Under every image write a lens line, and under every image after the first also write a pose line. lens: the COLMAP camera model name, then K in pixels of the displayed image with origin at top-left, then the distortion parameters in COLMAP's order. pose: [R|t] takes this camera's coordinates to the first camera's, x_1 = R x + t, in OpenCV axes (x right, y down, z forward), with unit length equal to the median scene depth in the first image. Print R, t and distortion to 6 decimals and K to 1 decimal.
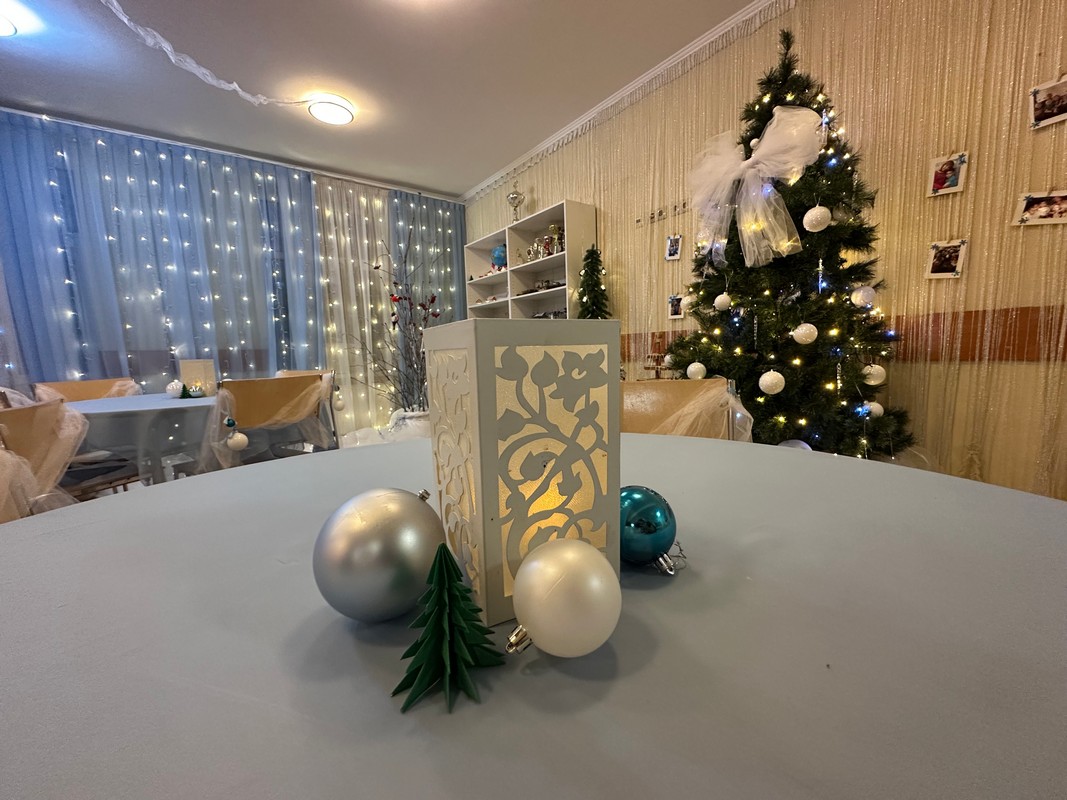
lens RADIAL K [[426.2, 0, 530.8], [0, 426.2, 399.4], [0, 0, 1]] dist [-0.005209, 0.001440]
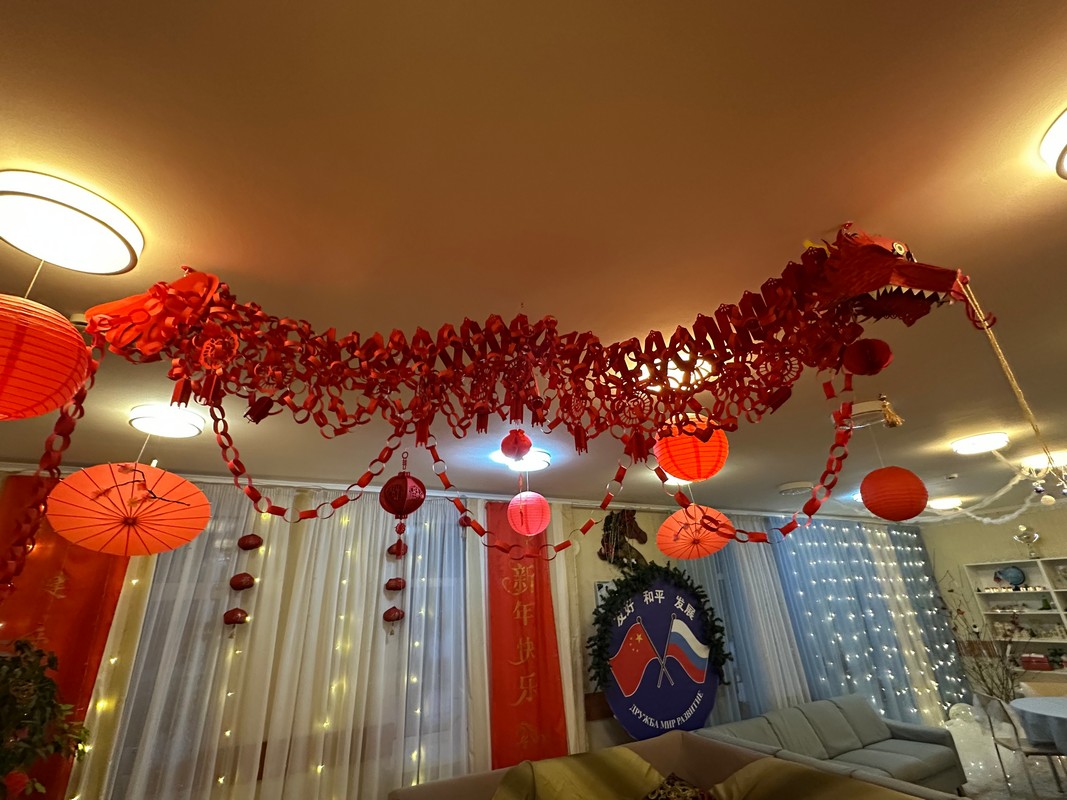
lens RADIAL K [[472.3, 0, 528.6], [0, 472.3, 404.1], [0, 0, 1]] dist [-0.002908, 0.000913]
pose [[0.987200, -0.068340, -0.144106, -1.718149], [-0.009632, 0.876348, -0.481583, -0.093987], [0.159199, 0.476806, 0.864472, -1.042598]]
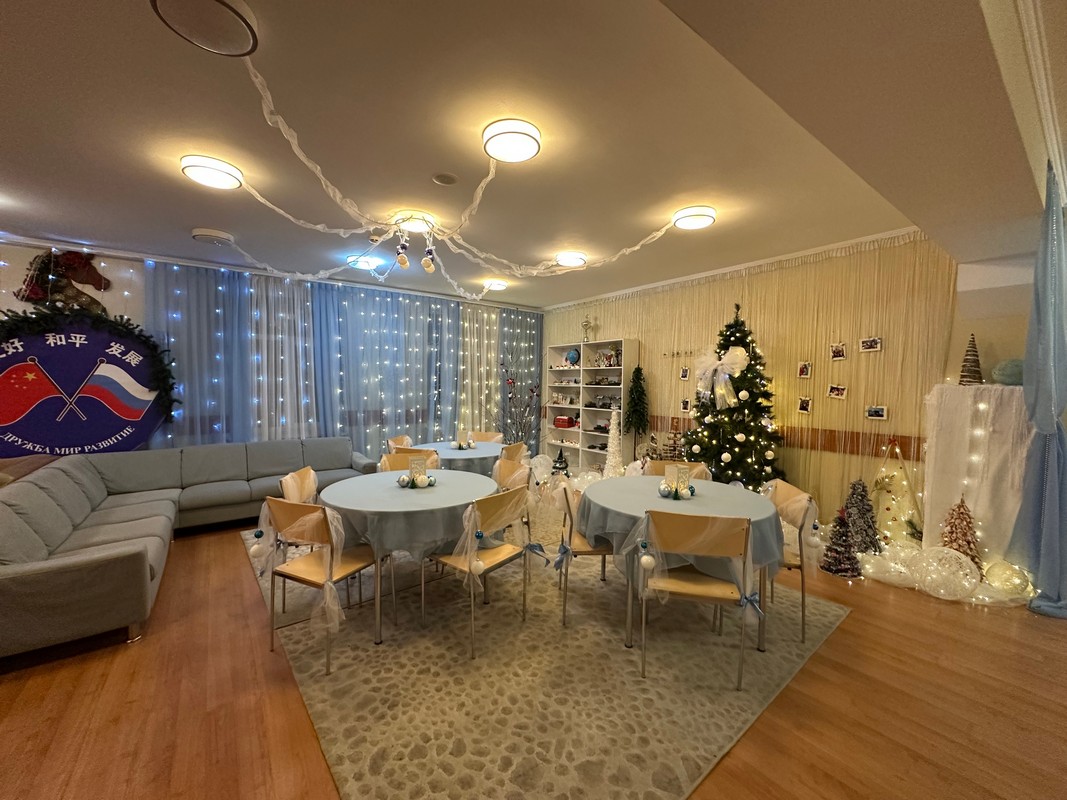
lens RADIAL K [[426.2, 0, 530.9], [0, 426.2, 399.6], [0, 0, 1]] dist [-0.005209, 0.001440]
pose [[0.999073, 0.042948, 0.002998, -0.286532], [-0.042629, 0.996588, -0.070670, -0.072004], [-0.006023, 0.070477, 0.997495, -0.717173]]
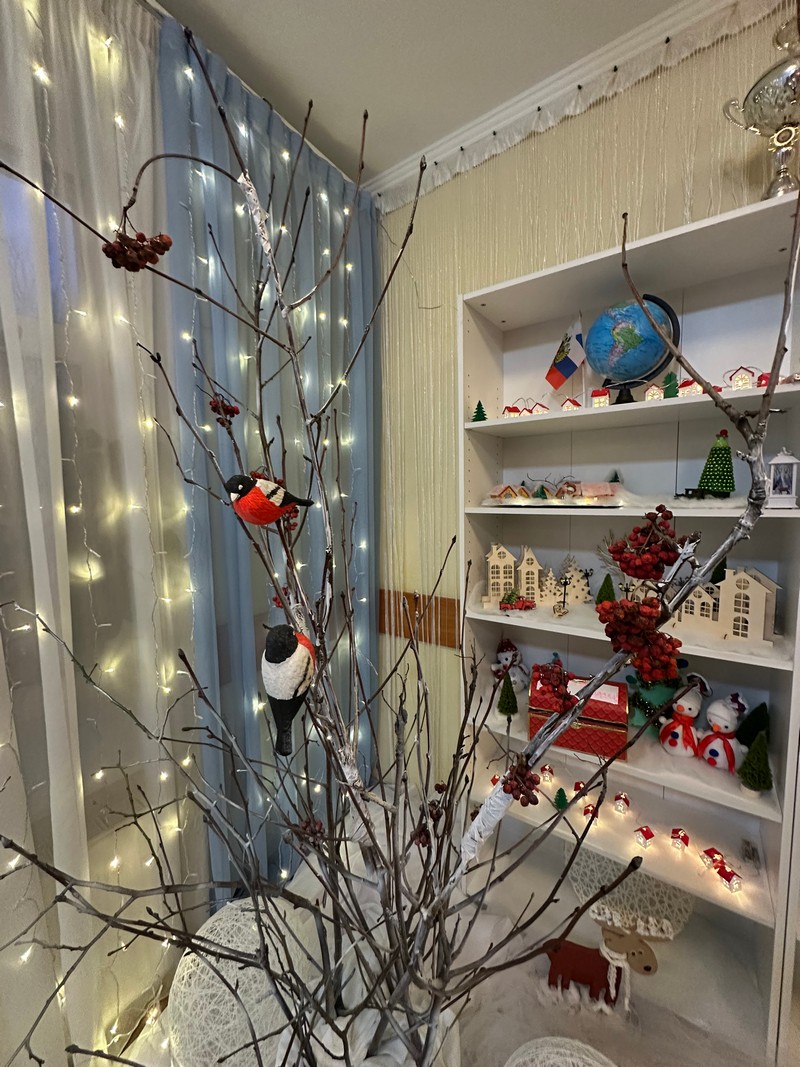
lens RADIAL K [[426.2, 0, 399.0], [0, 426.2, 531.7], [0, 0, 1]] dist [-0.005209, 0.001440]
pose [[0.951131, -0.014182, 0.308463, -0.379662], [0.022760, 0.999447, -0.024230, -0.265110], [-0.307949, 0.030067, 0.950928, 1.000591]]
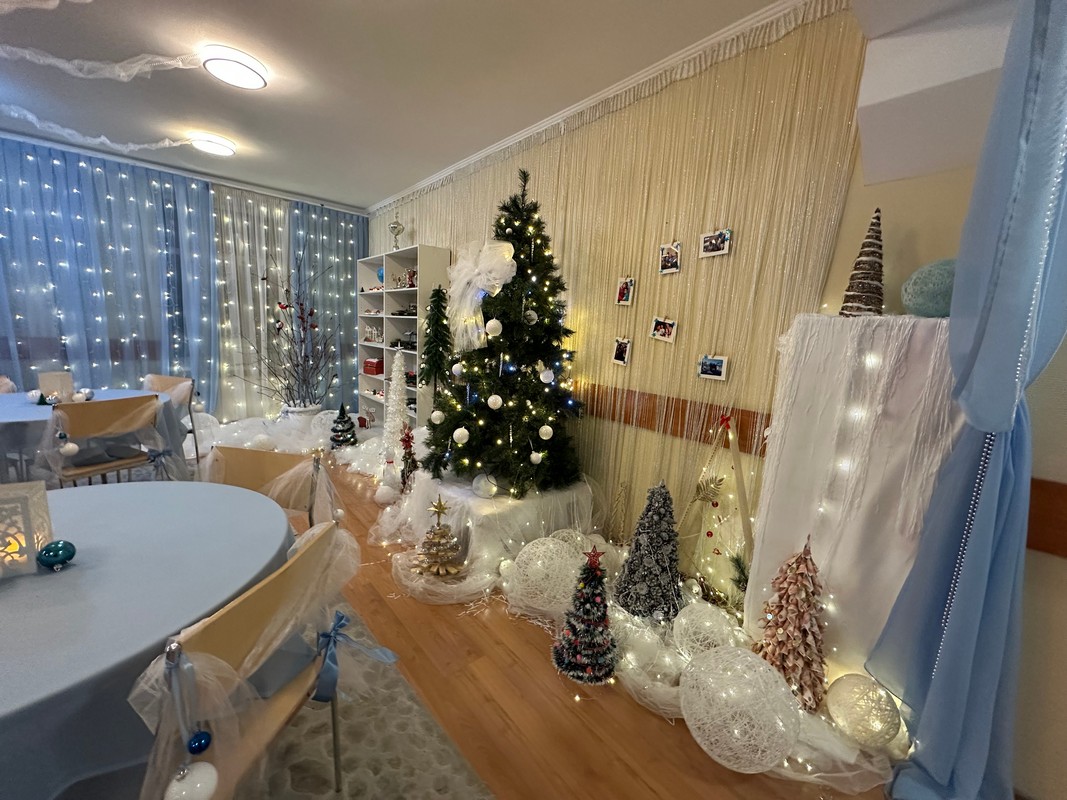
lens RADIAL K [[426.2, 0, 531.6], [0, 426.2, 398.7], [0, 0, 1]] dist [-0.005209, 0.001440]
pose [[0.994288, 0.075535, 0.075398, 0.321525], [-0.079268, 0.995707, 0.047801, -0.118734], [-0.071463, -0.053505, 0.996007, -0.213589]]
